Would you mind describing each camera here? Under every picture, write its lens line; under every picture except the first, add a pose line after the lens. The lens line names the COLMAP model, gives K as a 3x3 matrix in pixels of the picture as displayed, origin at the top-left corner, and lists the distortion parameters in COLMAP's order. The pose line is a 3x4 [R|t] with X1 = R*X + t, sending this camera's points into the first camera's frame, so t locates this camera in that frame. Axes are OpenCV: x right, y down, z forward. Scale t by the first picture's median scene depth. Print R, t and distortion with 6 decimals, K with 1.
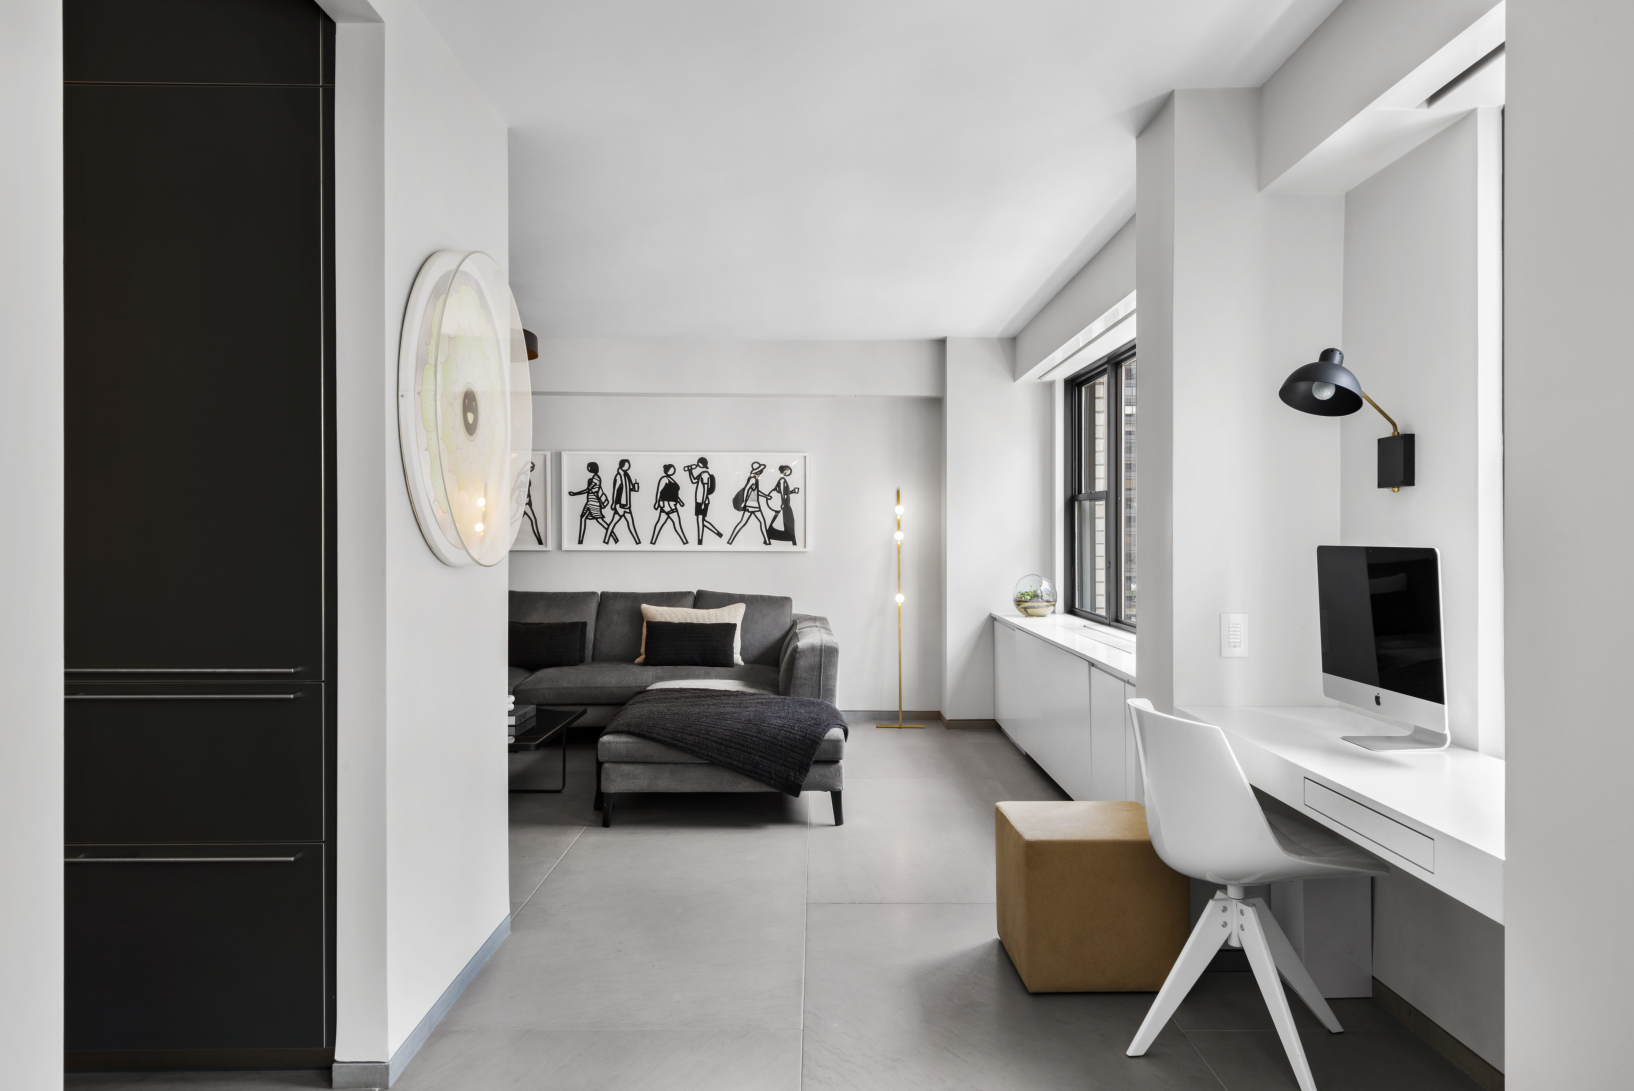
lens RADIAL K [[1078.7, 0, 817.2], [0, 1078.7, 542.4], [0, 0, 1]] dist [0.021651, -0.004614]
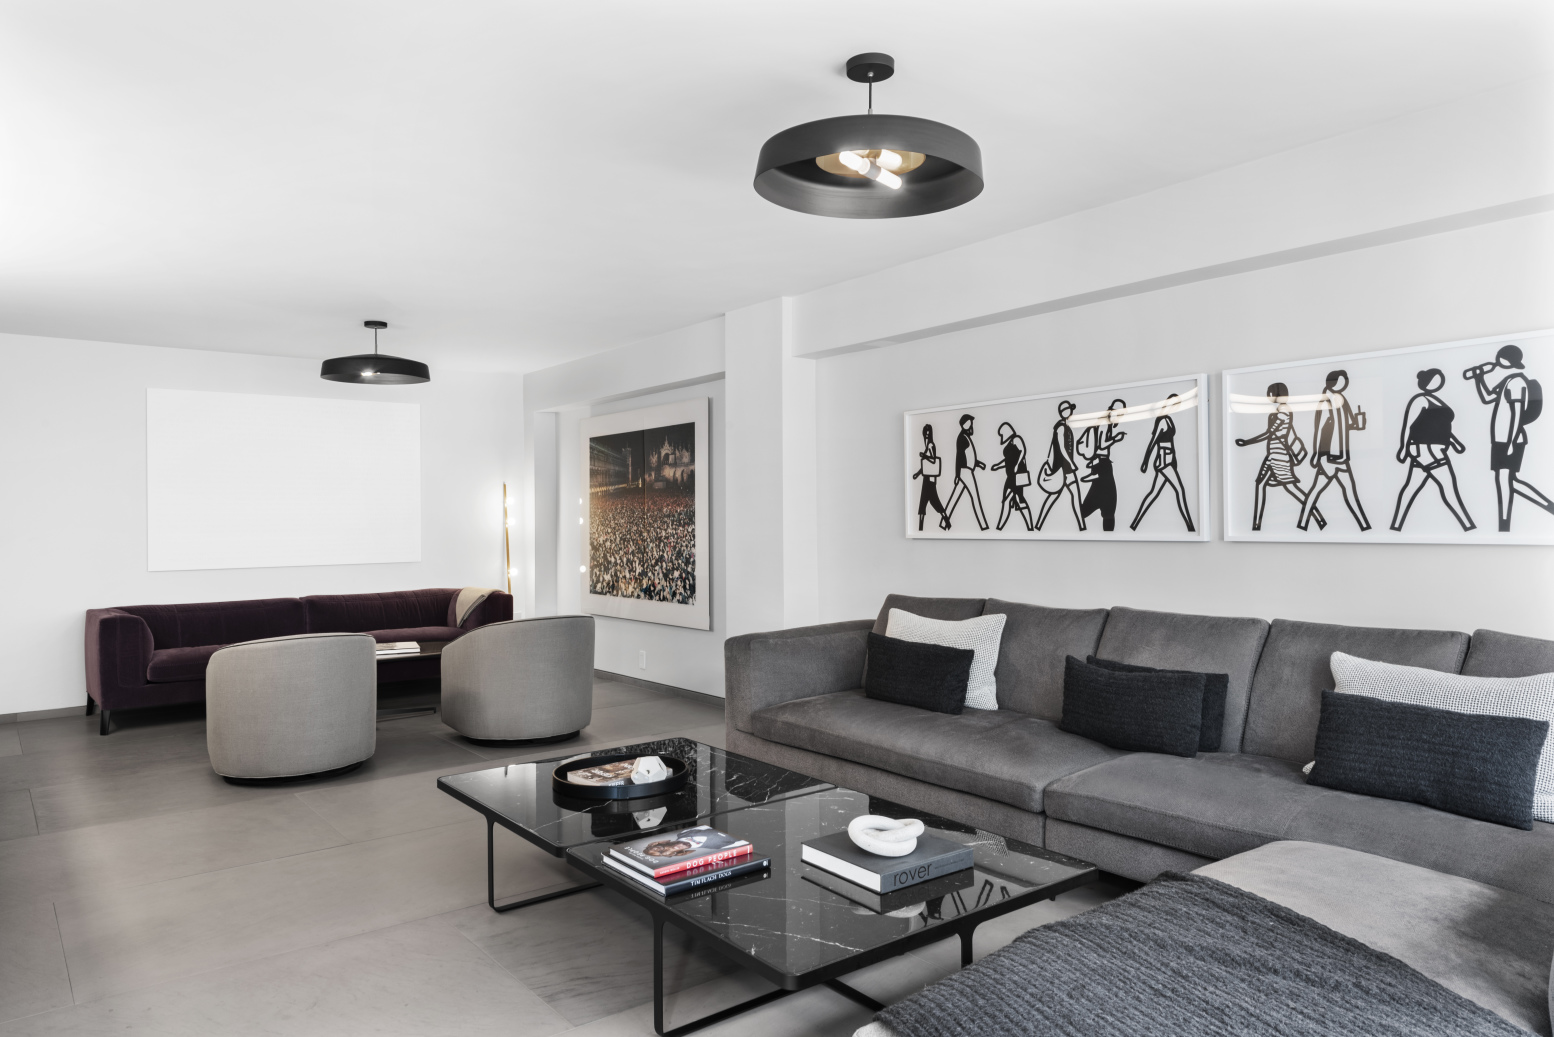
lens RADIAL K [[1025.9, 0, 778.0], [0, 1025.9, 510.1], [0, 0, 1]] dist [0.021651, -0.004614]
pose [[0.608639, -0.016504, -0.793275, 0.057074], [0.010296, 0.999864, -0.012902, -0.004616], [0.793380, -0.000314, 0.608726, 0.472435]]
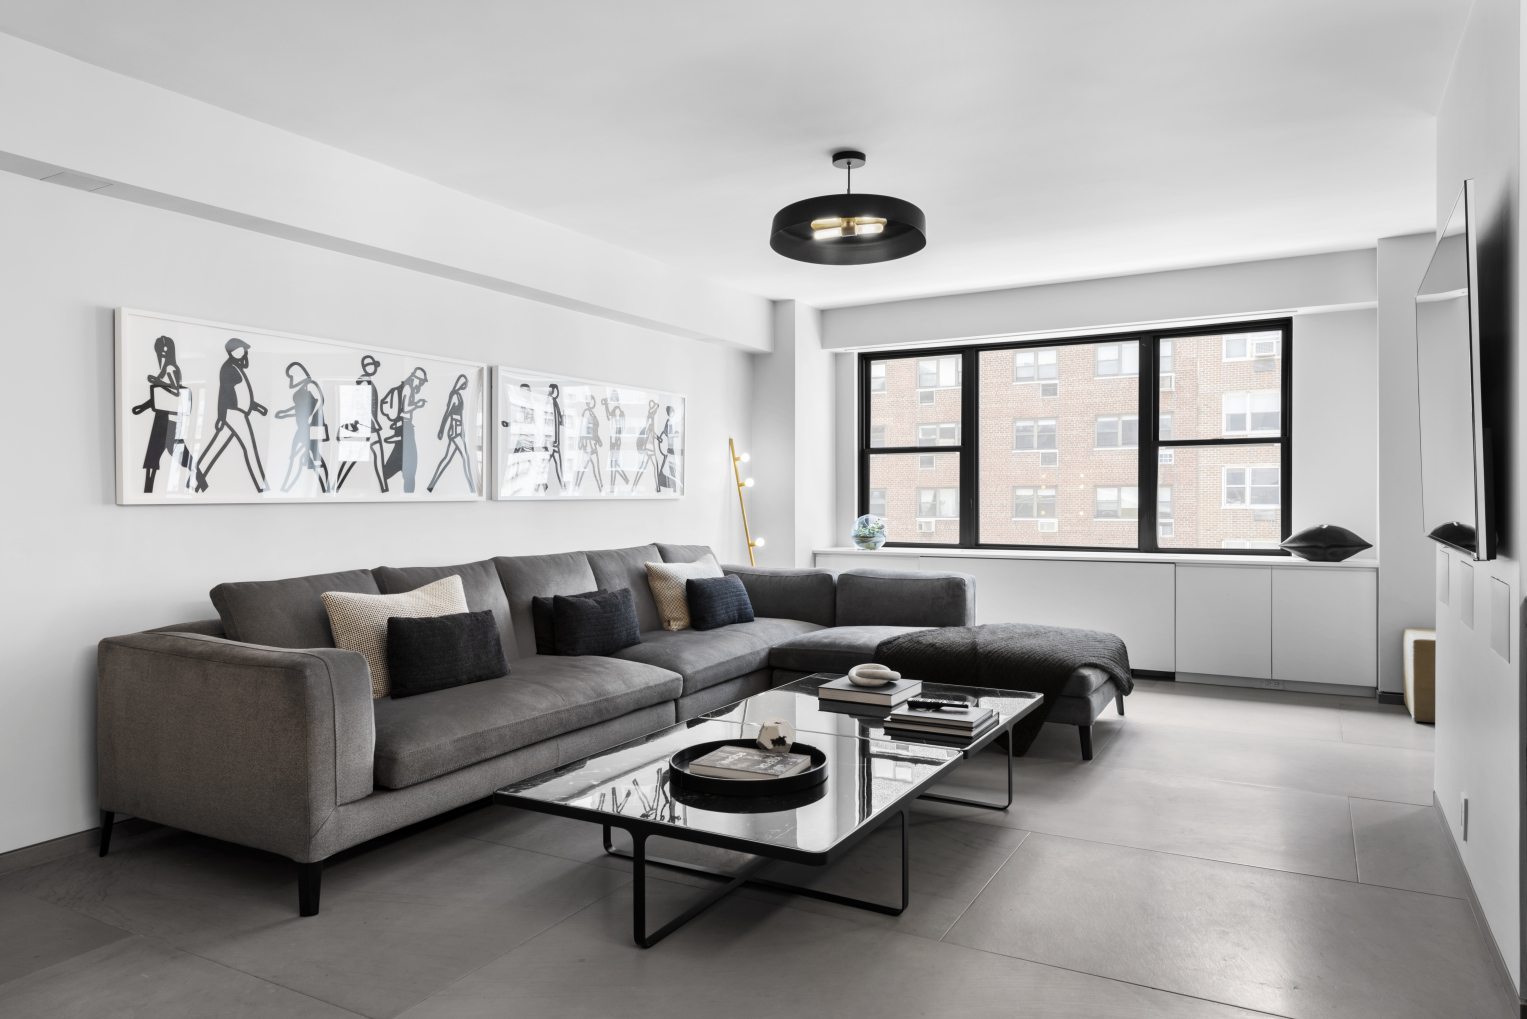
lens RADIAL K [[1008.1, 0, 757.9], [0, 1008.1, 511.8], [0, 0, 1]] dist [0.021651, -0.004614]
pose [[0.478854, -0.019951, 0.877668, -0.759064], [0.003983, 0.999781, 0.020553, 0.002071], [-0.877886, -0.006346, 0.478828, 0.513761]]
